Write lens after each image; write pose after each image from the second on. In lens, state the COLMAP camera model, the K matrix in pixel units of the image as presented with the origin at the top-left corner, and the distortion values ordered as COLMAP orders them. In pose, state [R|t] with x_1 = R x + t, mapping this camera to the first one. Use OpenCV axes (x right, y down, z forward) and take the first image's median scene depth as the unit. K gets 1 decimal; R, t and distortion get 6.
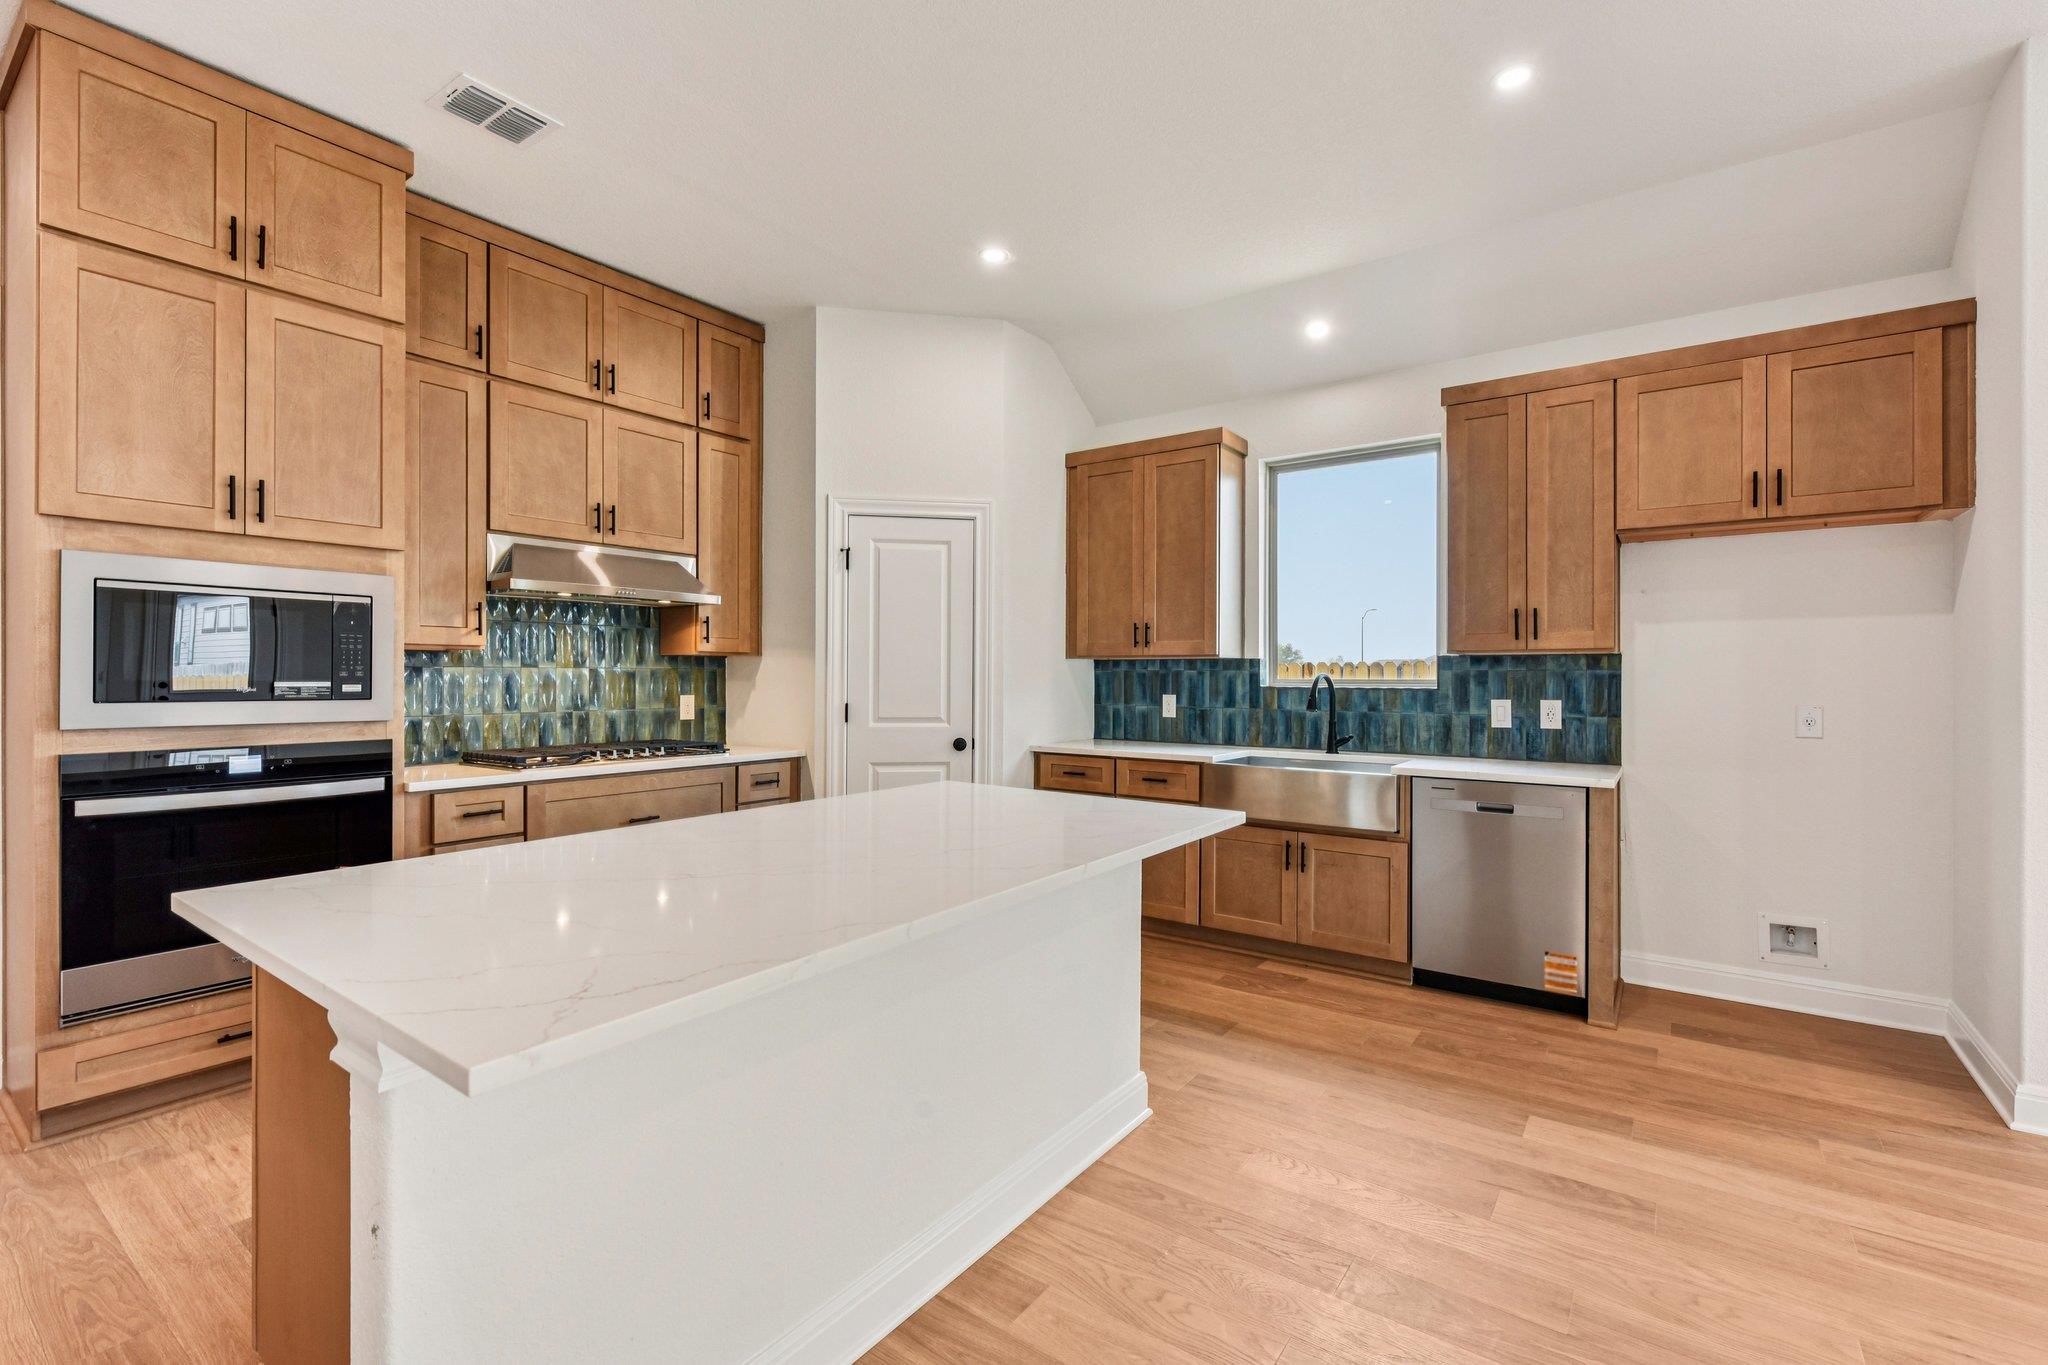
lens RADIAL K [[891.7, 0, 1035.8], [0, 891.7, 678.7], [0, 0, 1]] dist [-0.000263, -0.000958]
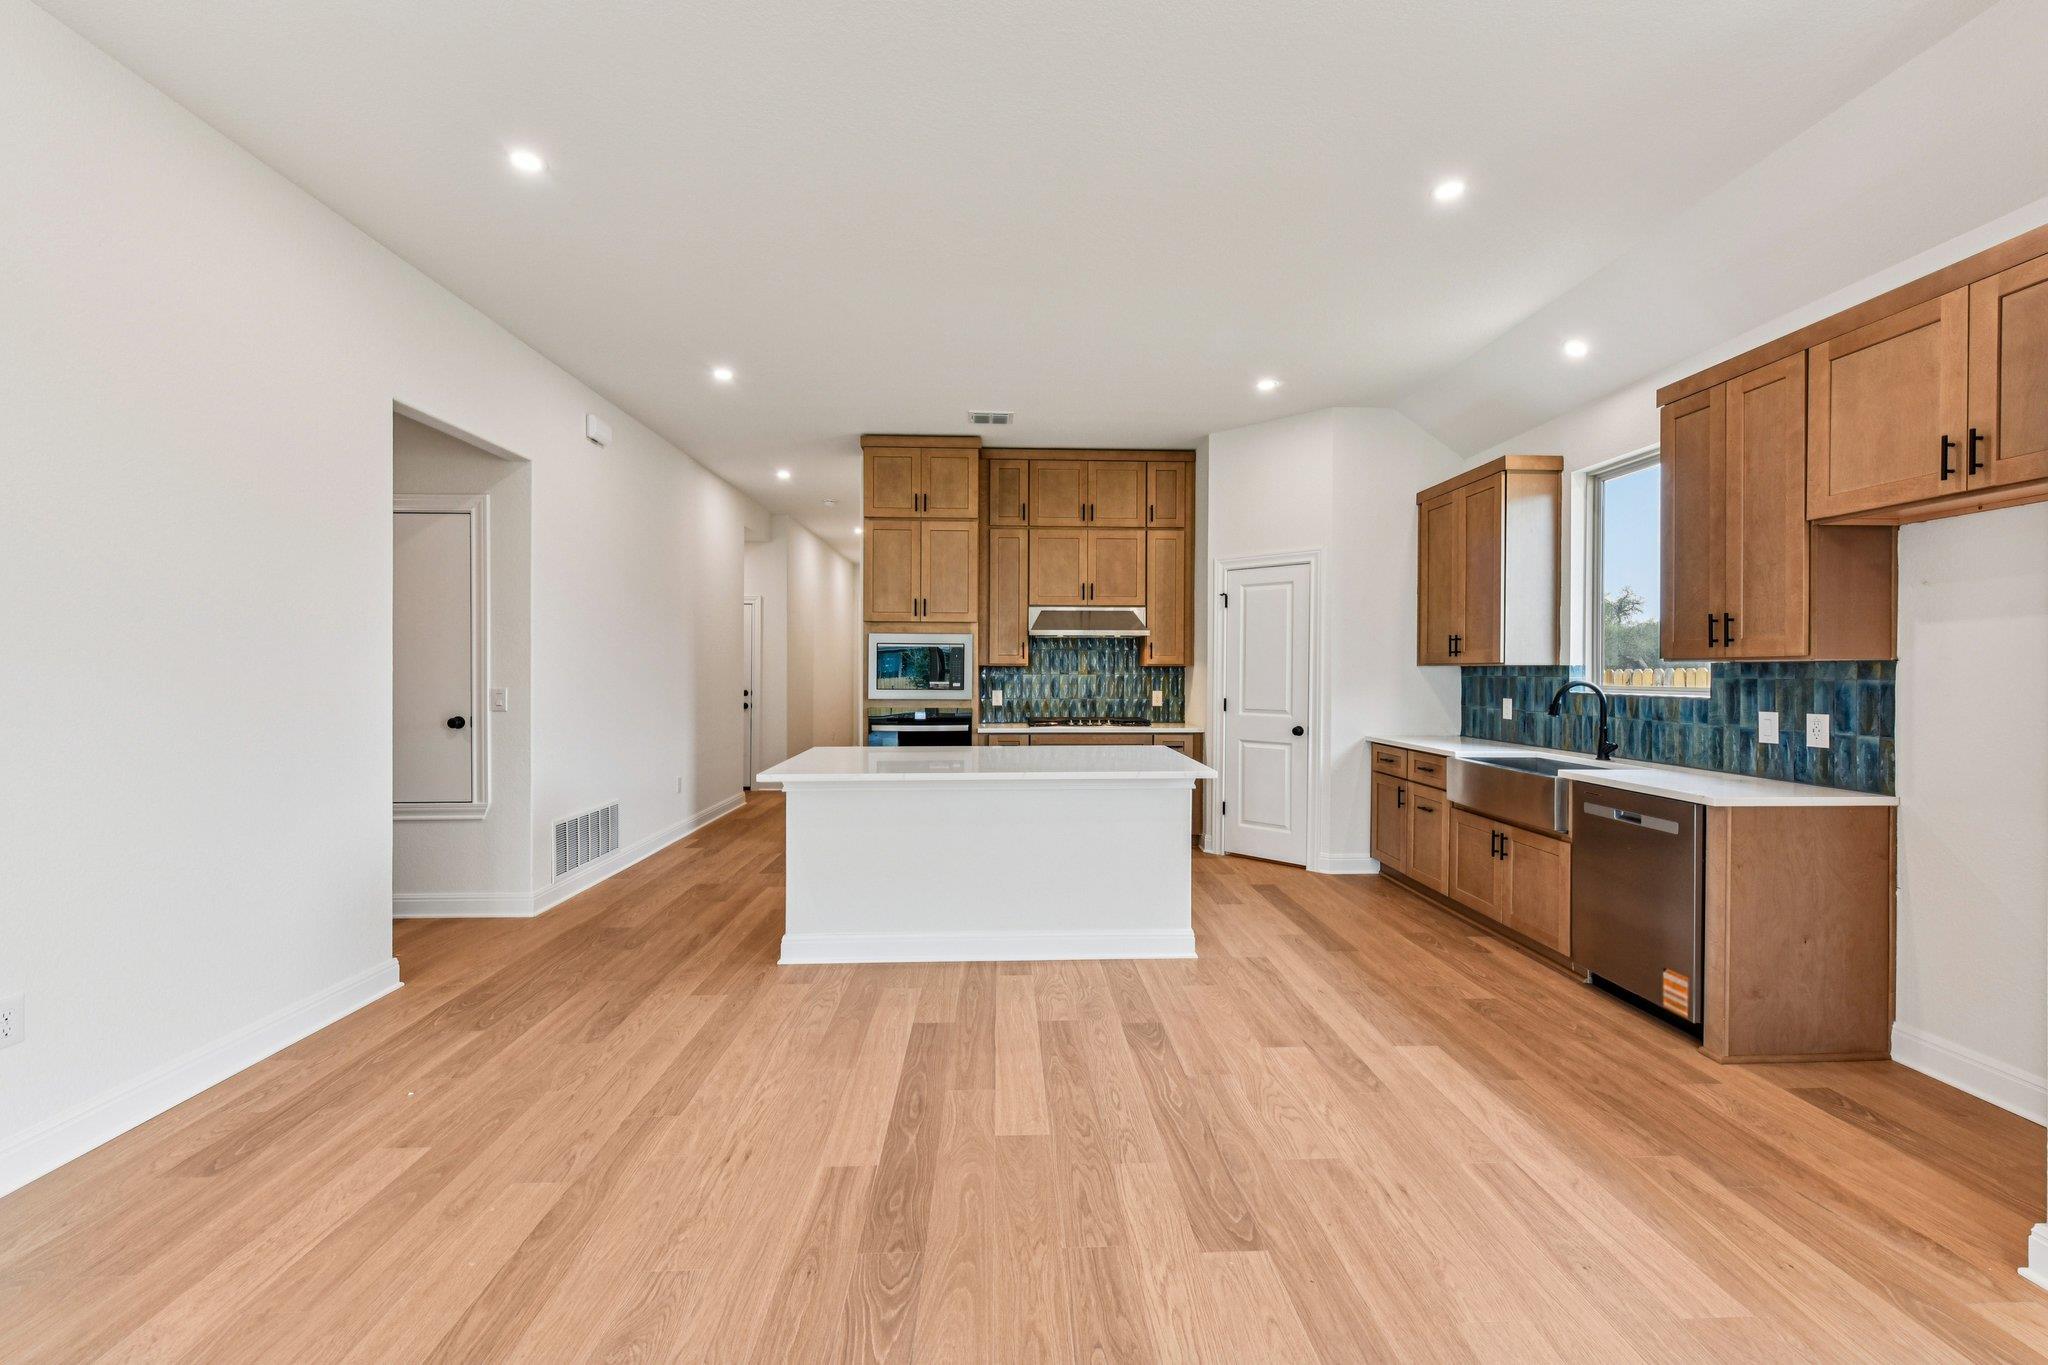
lens RADIAL K [[819.3, 0, 1047.0], [0, 819.3, 677.8], [0, 0, 1]] dist [-0.002498, -0.000645]
pose [[0.615530, 0.004988, -0.788097, 0.799655], [-0.003205, 0.999988, 0.003826, -0.012682], [0.788107, 0.000171, 0.615539, -0.081011]]
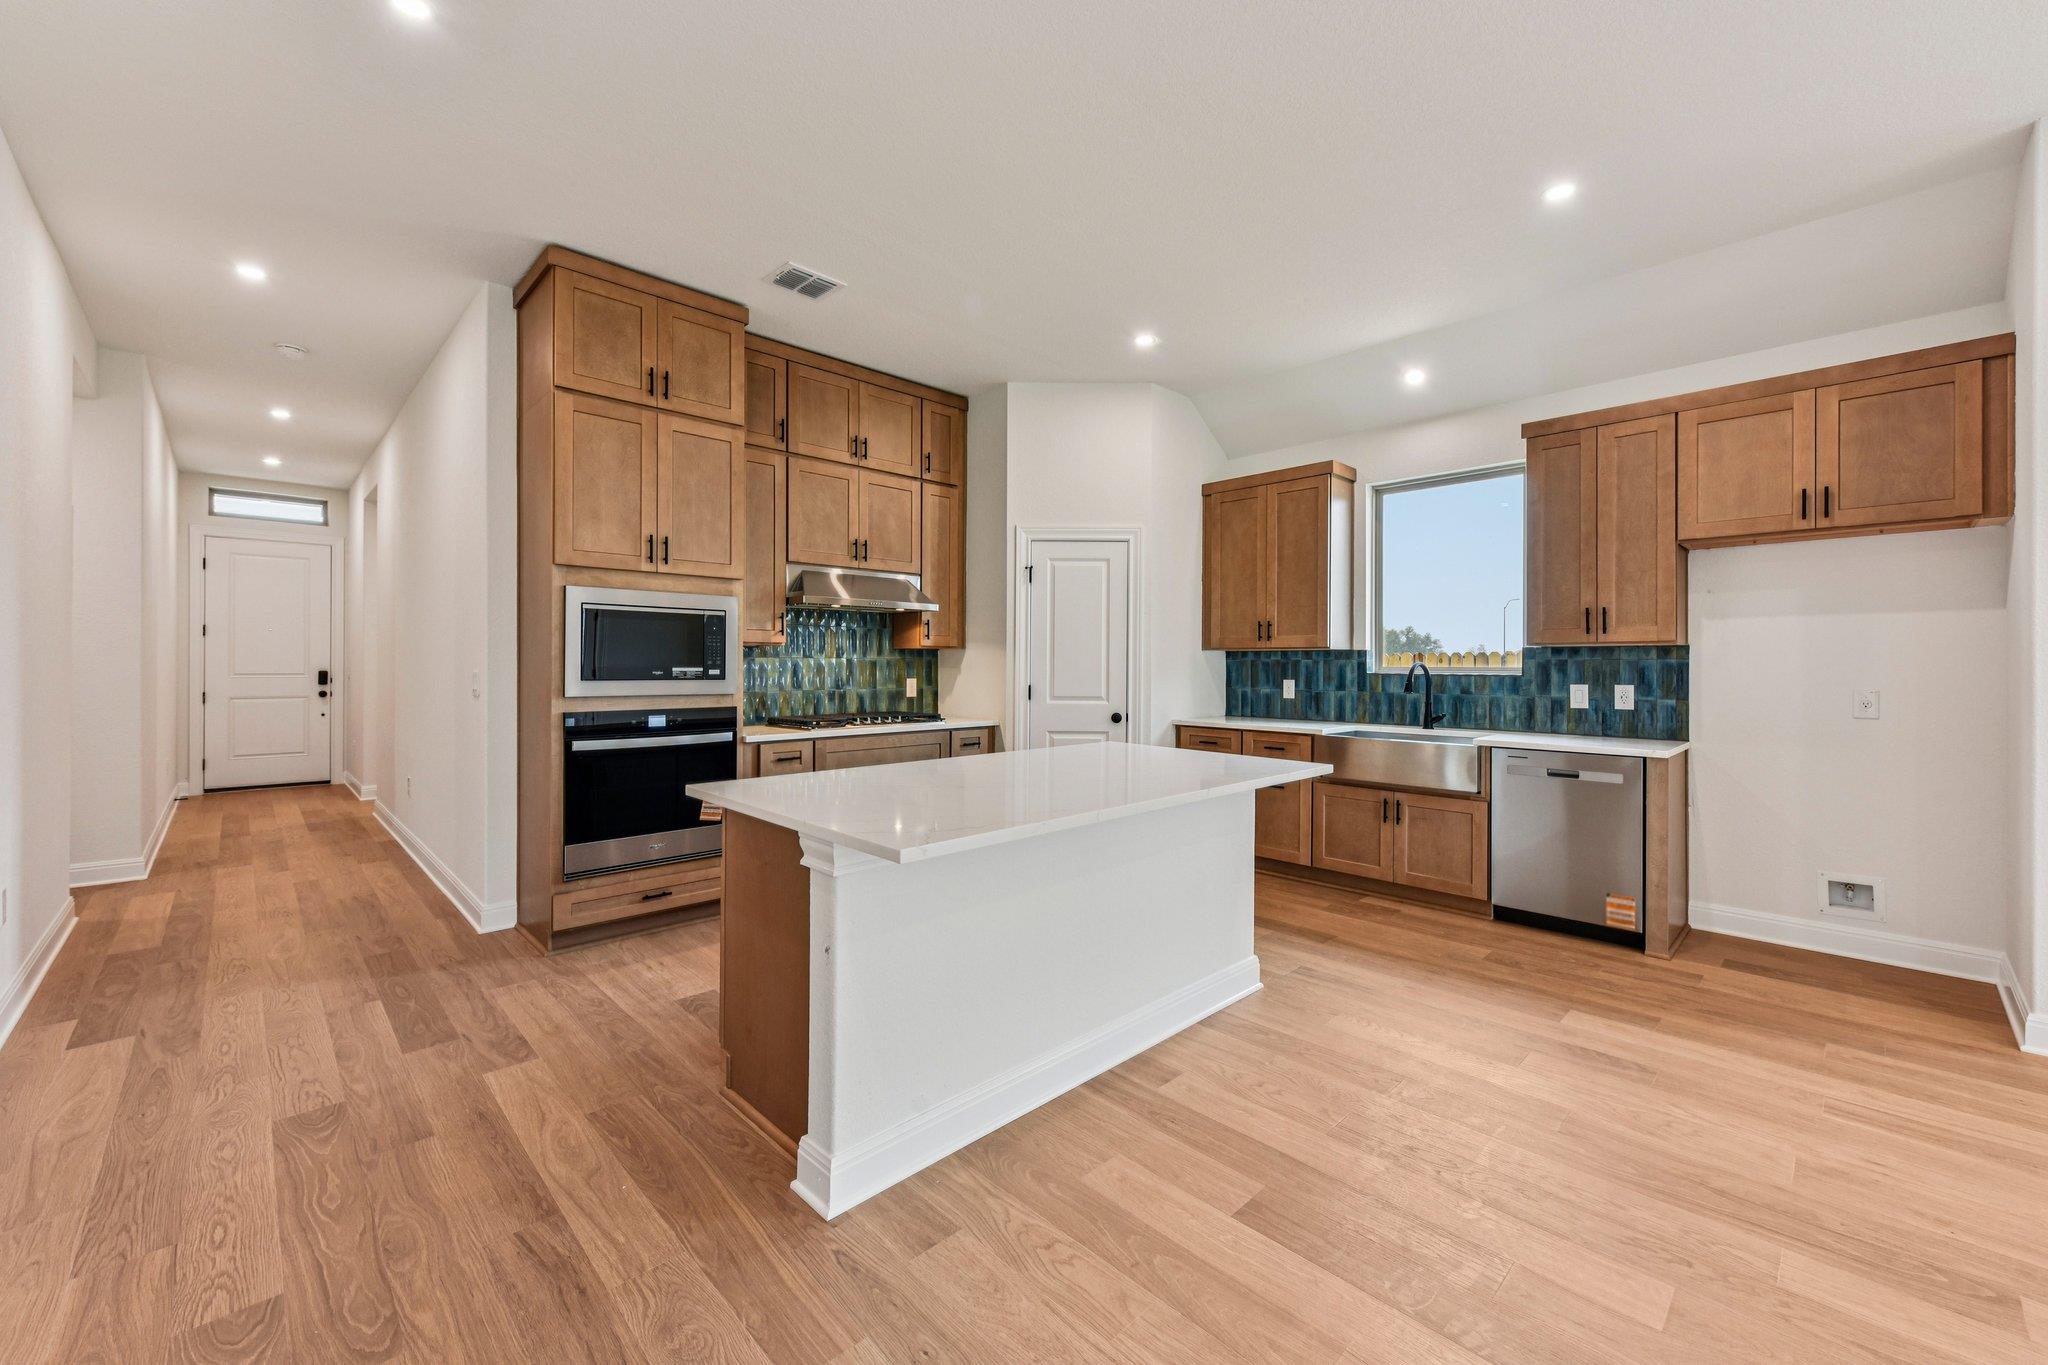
lens RADIAL K [[811.7, 0, 1035.6], [0, 811.7, 666.6], [0, 0, 1]] dist [0.003000, -0.000262]
pose [[0.984786, 0.000866, -0.173769, 0.002754], [-0.000993, 0.999999, -0.000642, 0.001450], [0.173768, 0.000804, 0.984786, -0.198739]]
